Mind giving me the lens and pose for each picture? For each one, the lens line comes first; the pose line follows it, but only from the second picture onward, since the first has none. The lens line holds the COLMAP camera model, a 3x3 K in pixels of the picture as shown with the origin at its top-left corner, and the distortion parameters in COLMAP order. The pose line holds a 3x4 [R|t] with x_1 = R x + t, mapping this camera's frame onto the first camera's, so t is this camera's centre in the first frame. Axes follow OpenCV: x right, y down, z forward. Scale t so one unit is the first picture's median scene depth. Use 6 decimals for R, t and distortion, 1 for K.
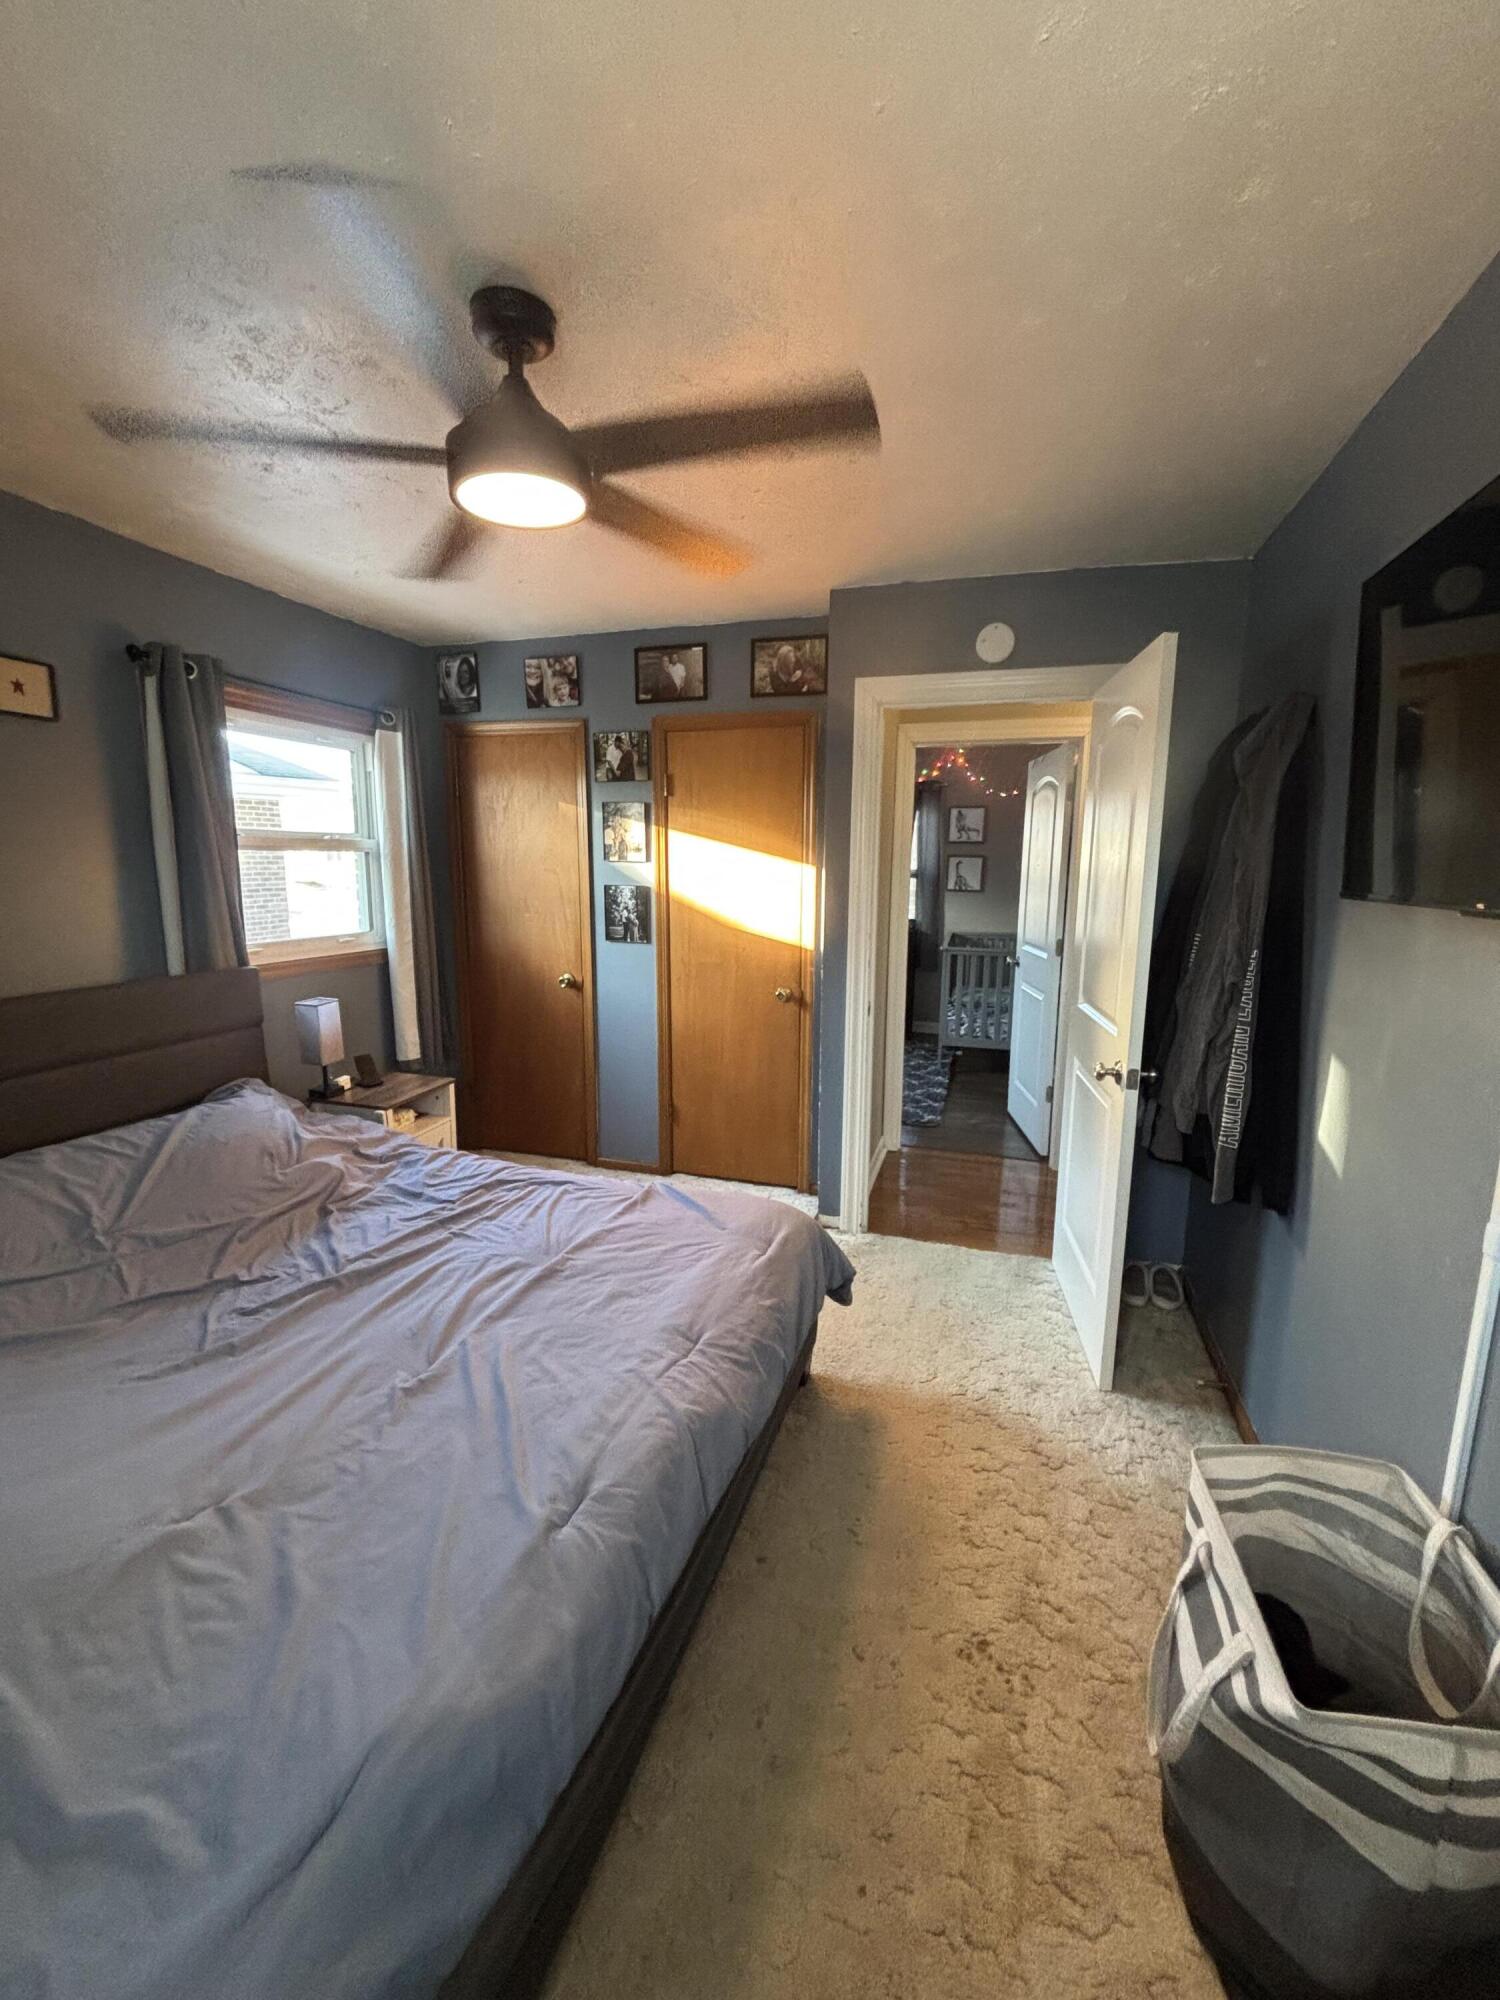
lens RADIAL K [[806.1, 0, 754.7], [0, 806.1, 994.4], [0, 0, 1]] dist [0.012397, -0.012247]
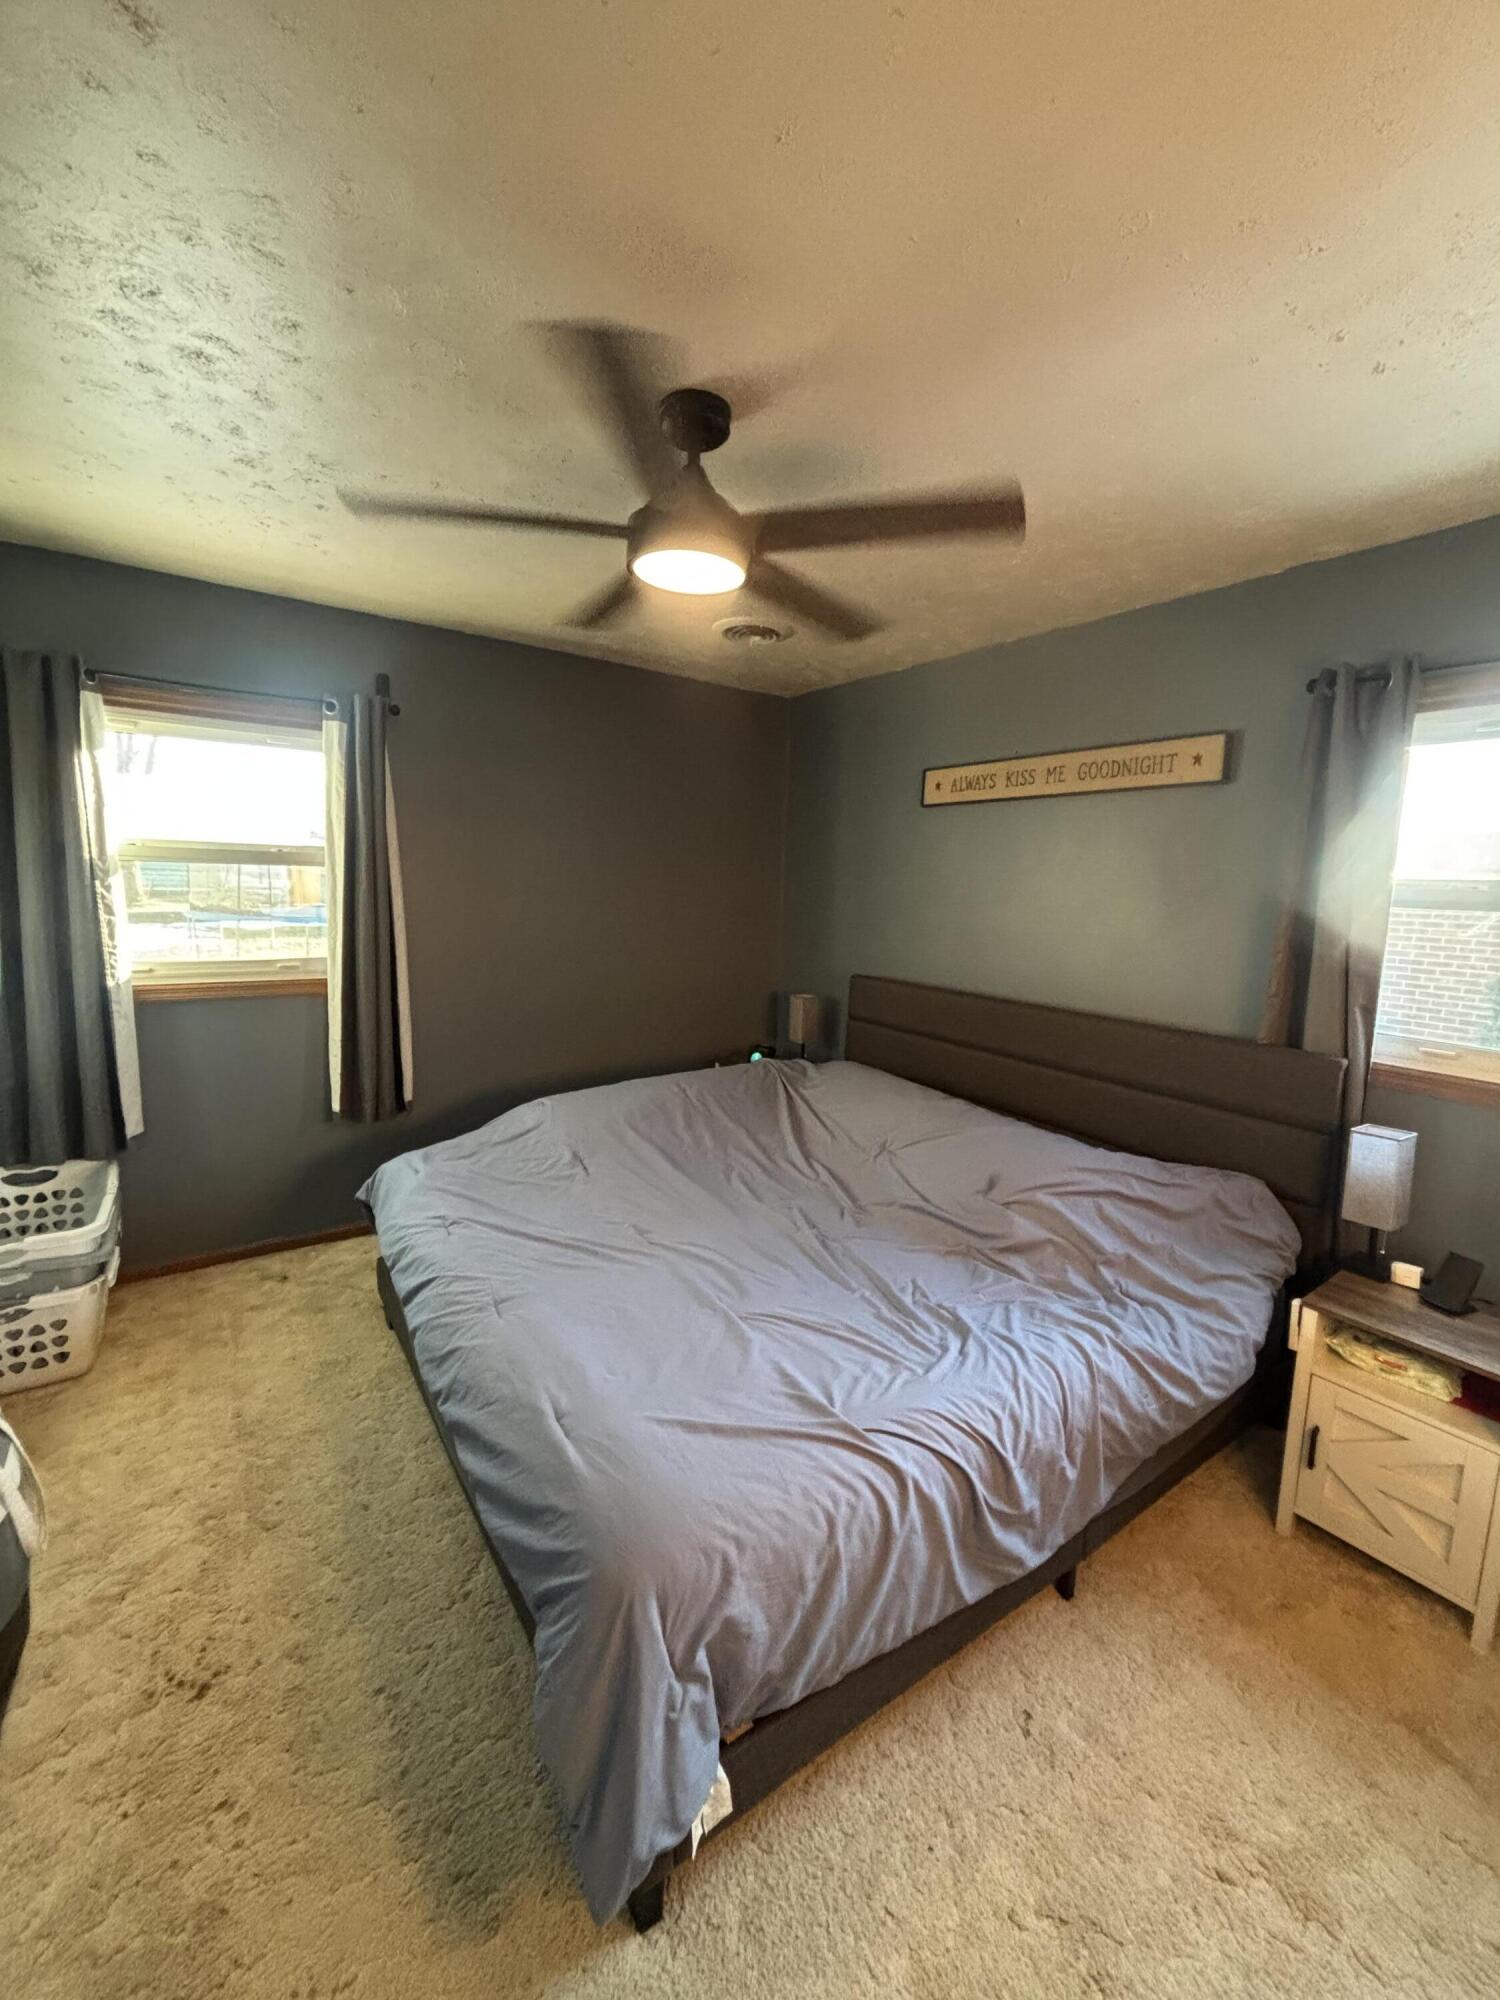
lens RADIAL K [[806.1, 0, 754.7], [0, 806.1, 994.4], [0, 0, 1]] dist [0.012397, -0.012247]
pose [[-0.631095, 0.082218, -0.771336, 0.380900], [-0.158979, 0.959551, 0.232354, -0.224541], [0.759240, 0.269264, -0.592496, 1.263908]]
